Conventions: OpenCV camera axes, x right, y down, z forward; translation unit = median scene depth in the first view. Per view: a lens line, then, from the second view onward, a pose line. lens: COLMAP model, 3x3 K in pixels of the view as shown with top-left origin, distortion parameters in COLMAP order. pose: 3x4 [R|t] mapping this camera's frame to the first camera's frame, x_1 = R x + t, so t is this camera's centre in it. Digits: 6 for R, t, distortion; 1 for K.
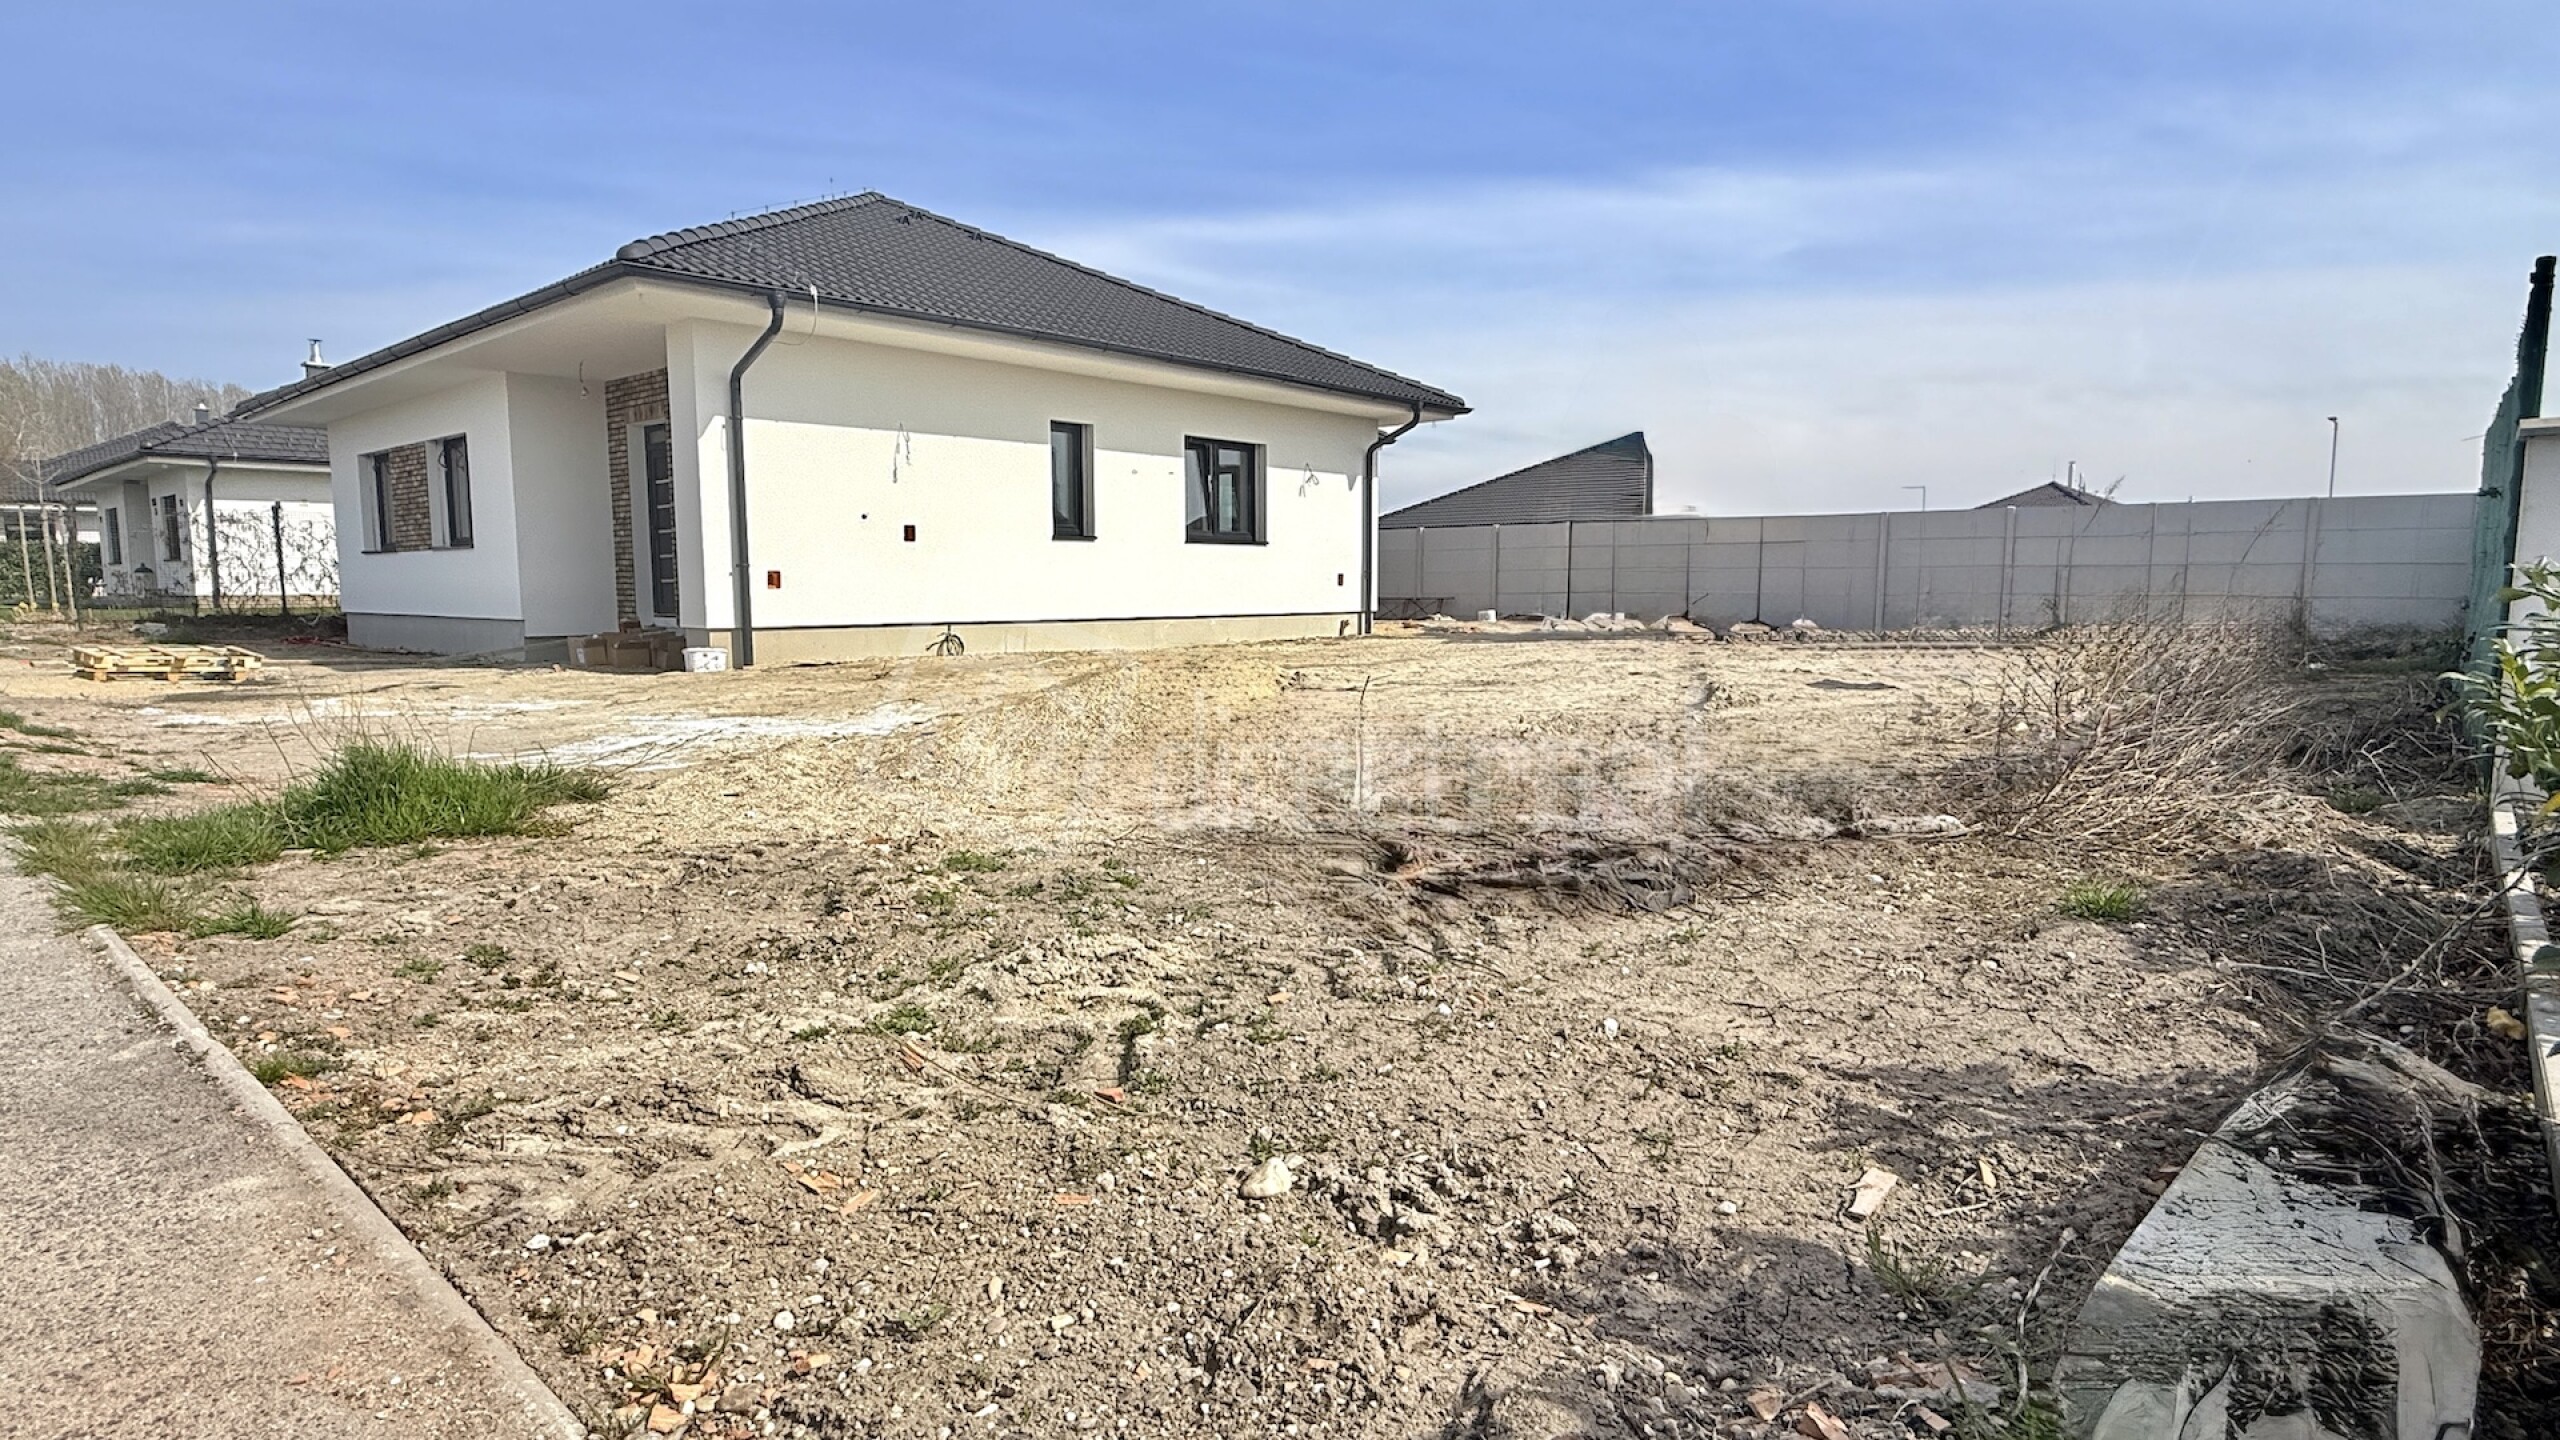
lens RADIAL K [[1265.9, 0, 1280.5], [0, 1265.9, 716.8], [0, 0, 1]] dist [-0.005757, -0.000356]
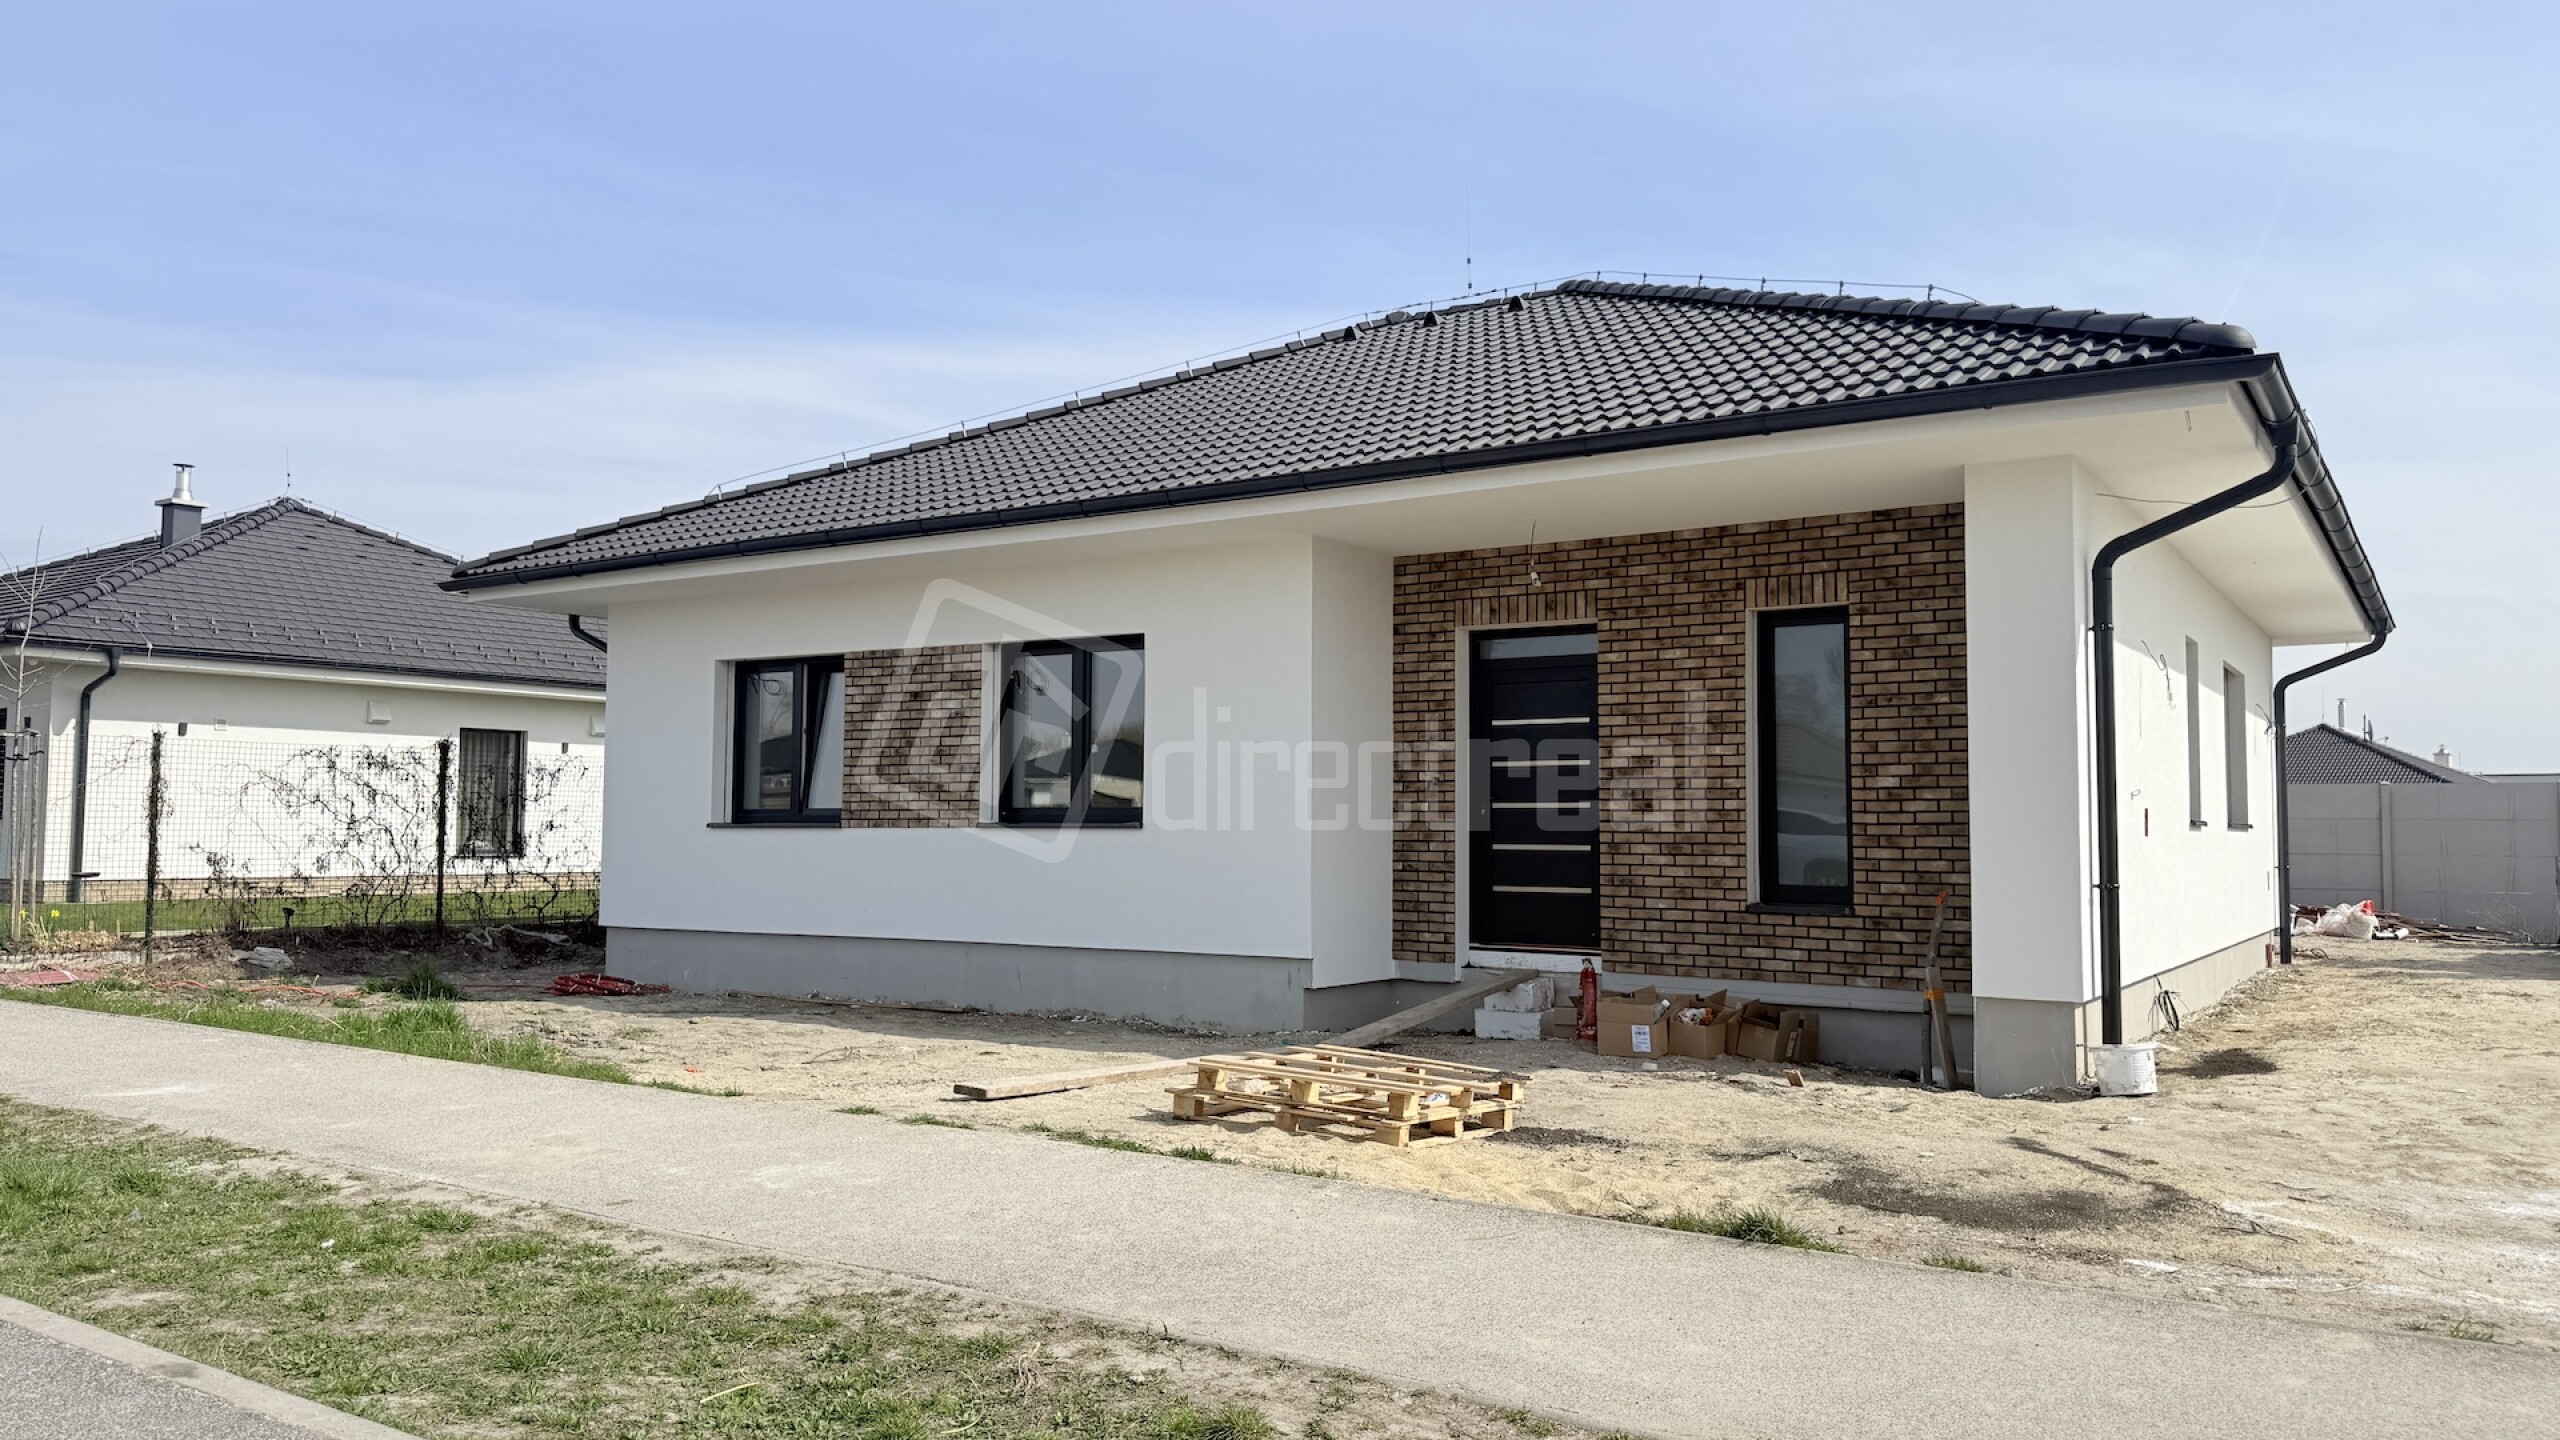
lens RADIAL K [[1759.8, 0, 1255.6], [0, 1759.8, 731.9], [0, 0, 1]] dist [0.052906, -0.039775]
pose [[0.992368, 0.015430, 0.122342, -0.528768], [0.005040, 0.986237, -0.165263, -0.034416], [-0.123208, 0.164619, 0.978632, 0.156532]]
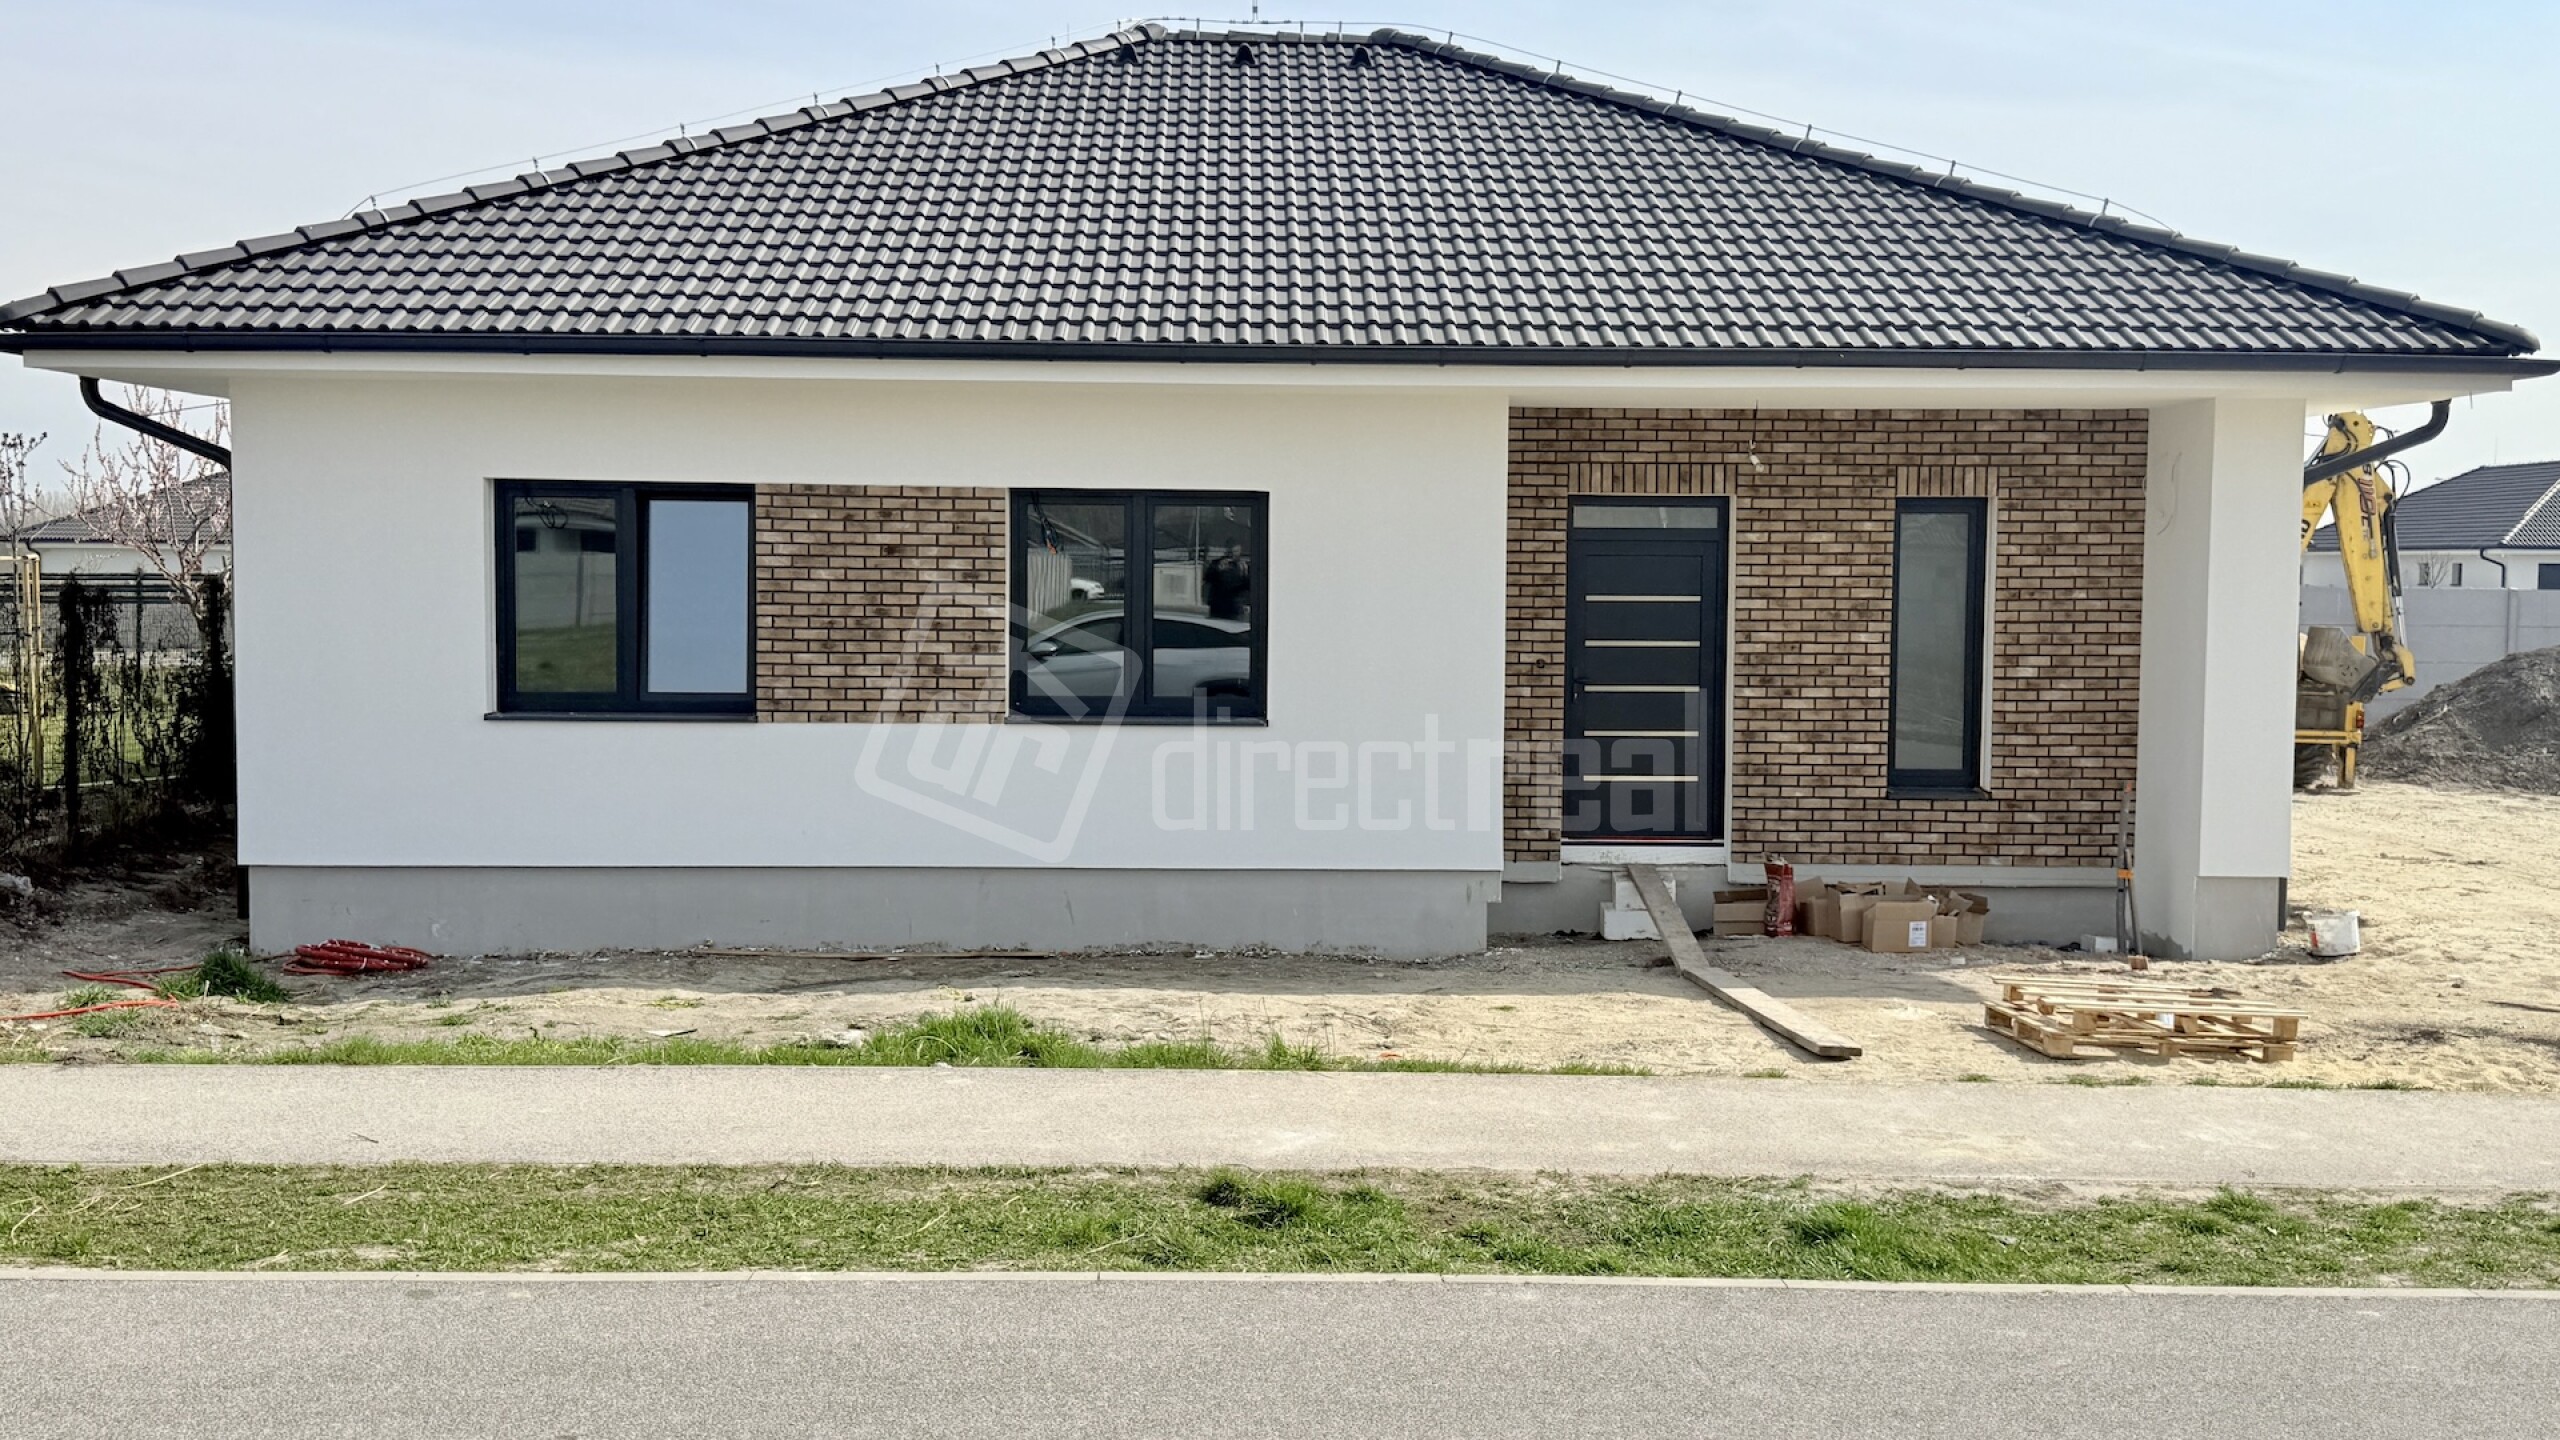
lens RADIAL K [[2536.1, 0, 1276.0], [0, 2536.1, 747.8], [0, 0, 1]] dist [0.075002, 0.000000]
pose [[0.754521, -0.037076, 0.655228, -0.982282], [0.062427, 0.997930, -0.015420, -0.084968], [-0.653300, 0.052539, 0.755274, 0.203121]]
